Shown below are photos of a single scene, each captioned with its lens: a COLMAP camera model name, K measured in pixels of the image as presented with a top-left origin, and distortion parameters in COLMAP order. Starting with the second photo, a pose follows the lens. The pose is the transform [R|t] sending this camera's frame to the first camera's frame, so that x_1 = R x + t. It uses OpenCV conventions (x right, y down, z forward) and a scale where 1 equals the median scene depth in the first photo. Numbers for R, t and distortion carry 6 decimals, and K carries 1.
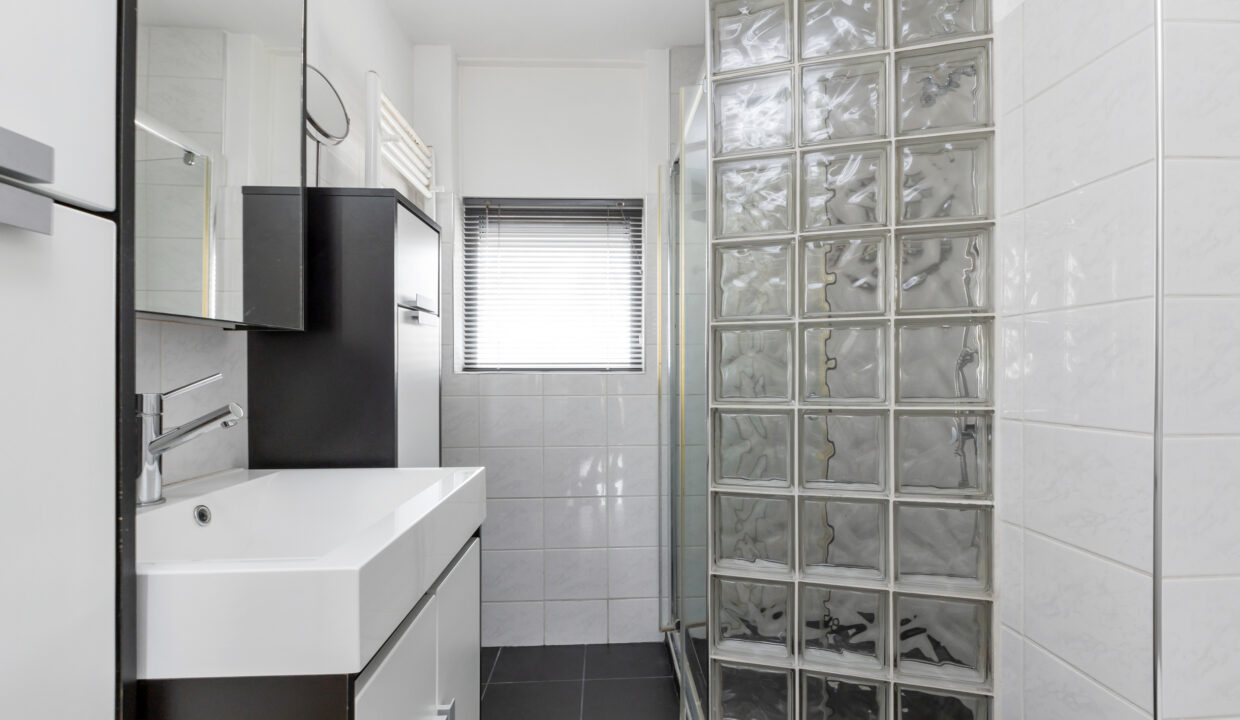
lens RADIAL K [[556.9, 0, 614.8], [0, 556.9, 361.4], [0, 0, 1]] dist [0.003572, 0.000221]
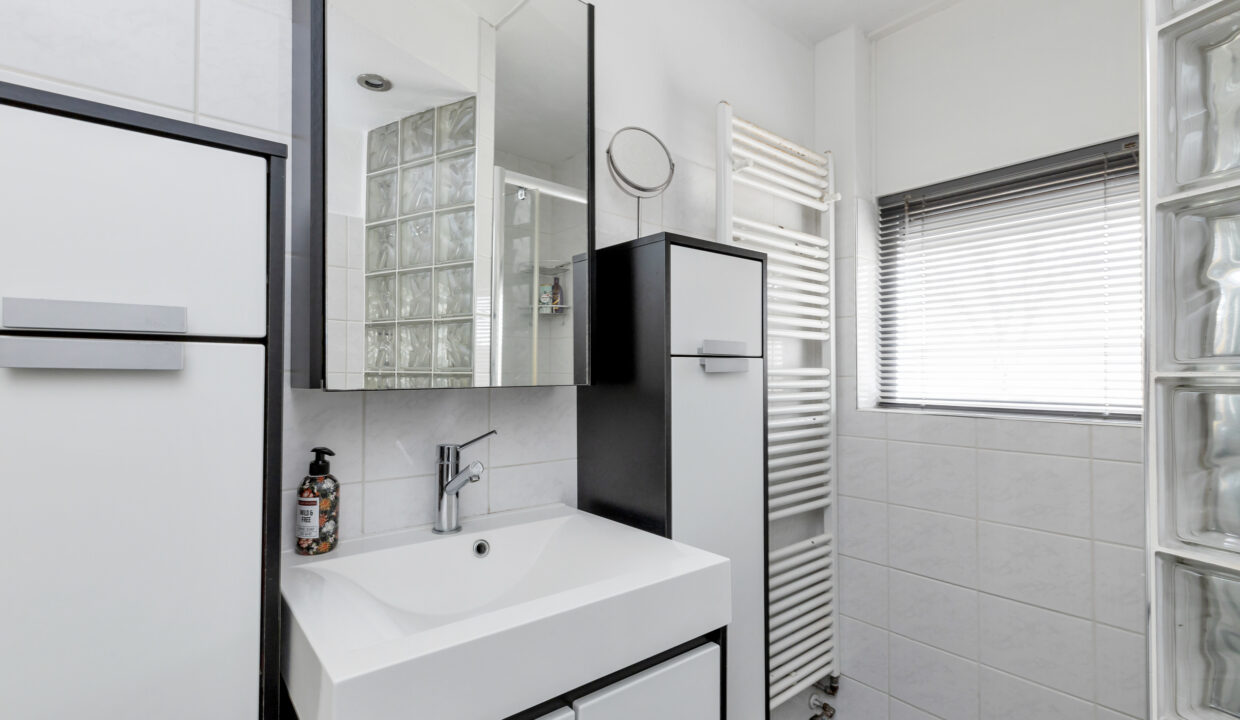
lens RADIAL K [[556.9, 0, 614.8], [0, 556.9, 361.4], [0, 0, 1]] dist [0.003572, 0.000221]
pose [[0.613776, -0.012912, -0.789375, 0.143906], [0.004178, 0.999905, -0.013107, -0.040451], [0.789469, 0.004747, 0.613772, 0.180719]]
